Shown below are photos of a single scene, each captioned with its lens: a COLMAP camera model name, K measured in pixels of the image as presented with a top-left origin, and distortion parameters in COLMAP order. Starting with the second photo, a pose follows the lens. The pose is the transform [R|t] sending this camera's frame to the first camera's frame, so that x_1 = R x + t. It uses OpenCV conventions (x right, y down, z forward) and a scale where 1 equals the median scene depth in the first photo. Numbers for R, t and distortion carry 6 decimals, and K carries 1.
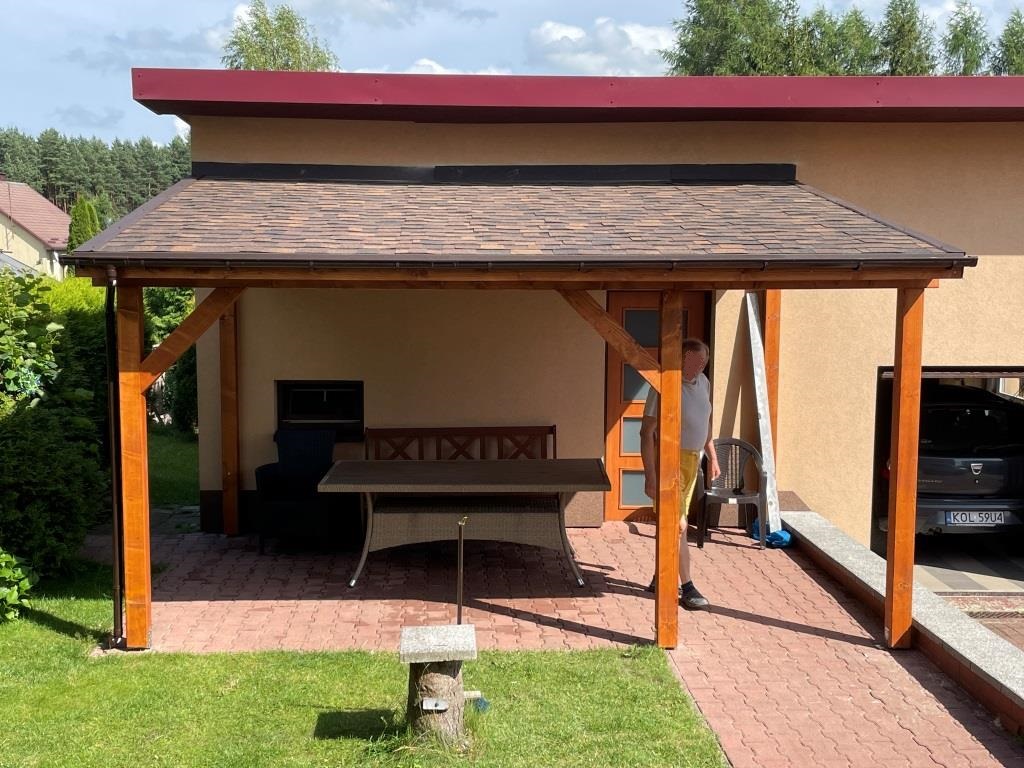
lens RADIAL K [[1266.6, 0, 512.0], [0, 1266.6, 384.0], [0, 0, 1]] dist [0.161051, -0.521057]
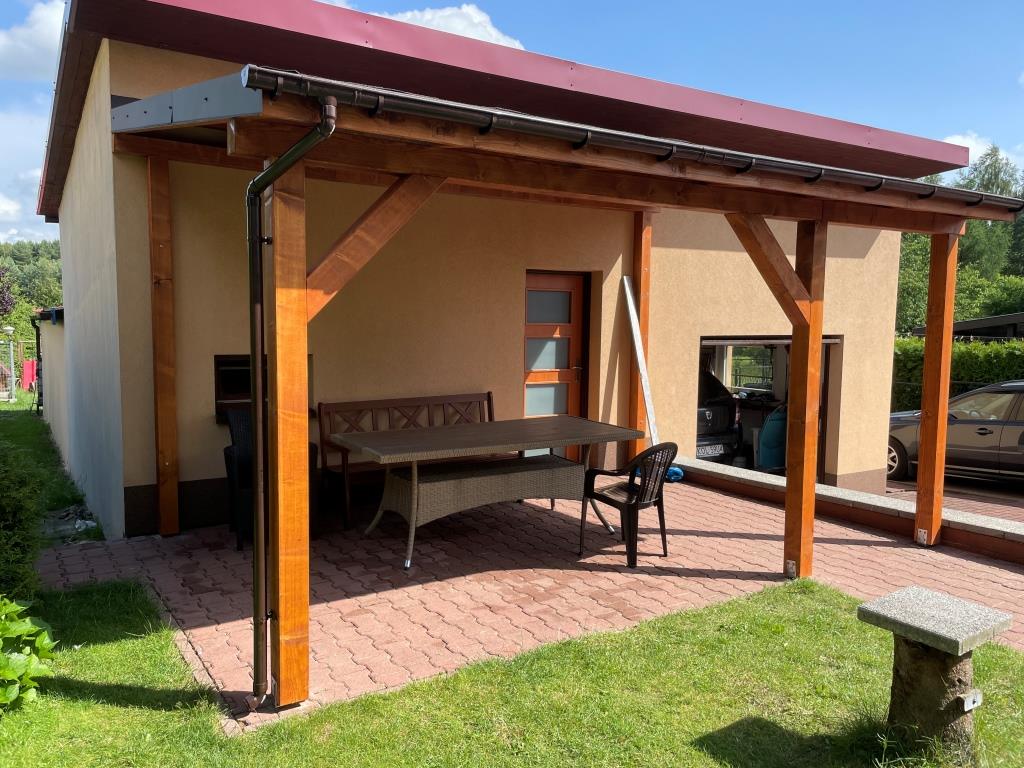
lens RADIAL K [[779.4, 0, 513.8], [0, 779.4, 383.9], [0, 0, 1]] dist [0.090700, -0.129472]
pose [[0.863419, -0.039127, 0.502968, -0.368300], [0.052425, 0.998549, -0.012316, 0.045602], [-0.501756, 0.037003, 0.864217, 0.537137]]
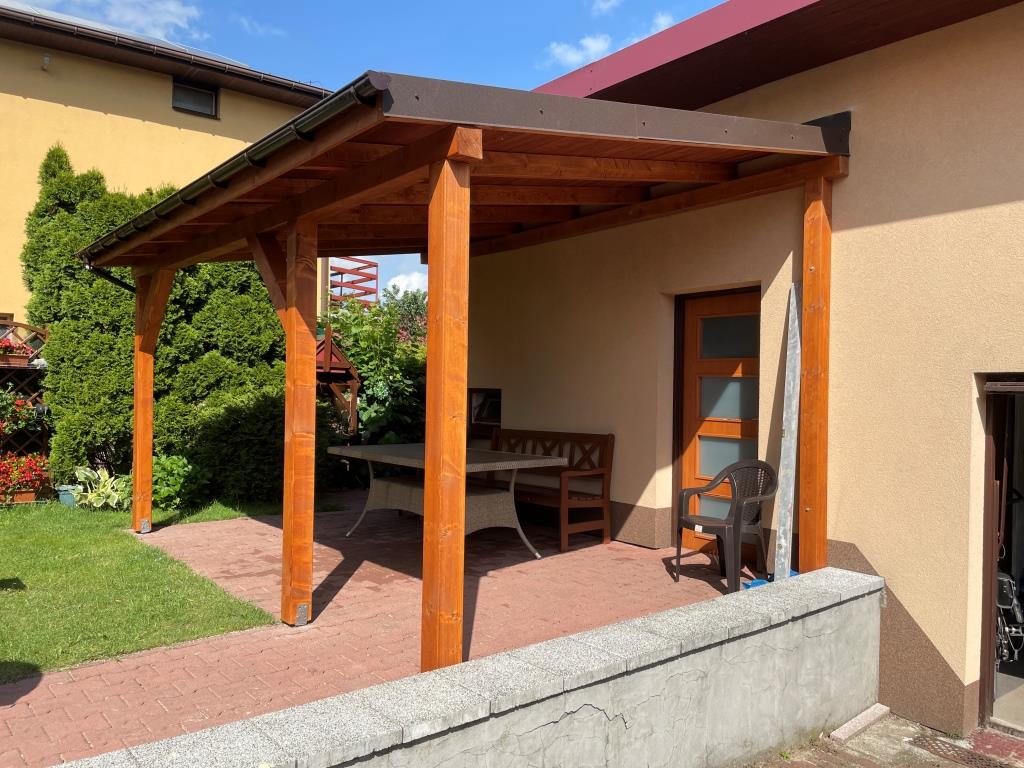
lens RADIAL K [[778.7, 0, 512.0], [0, 778.7, 384.0], [0, 0, 1]] dist [0.091553, -0.128584]
pose [[0.593954, -0.001678, -0.804497, 0.623236], [-0.106685, 0.991002, -0.080831, 0.066804], [0.797394, 0.133838, 0.588430, 0.745303]]
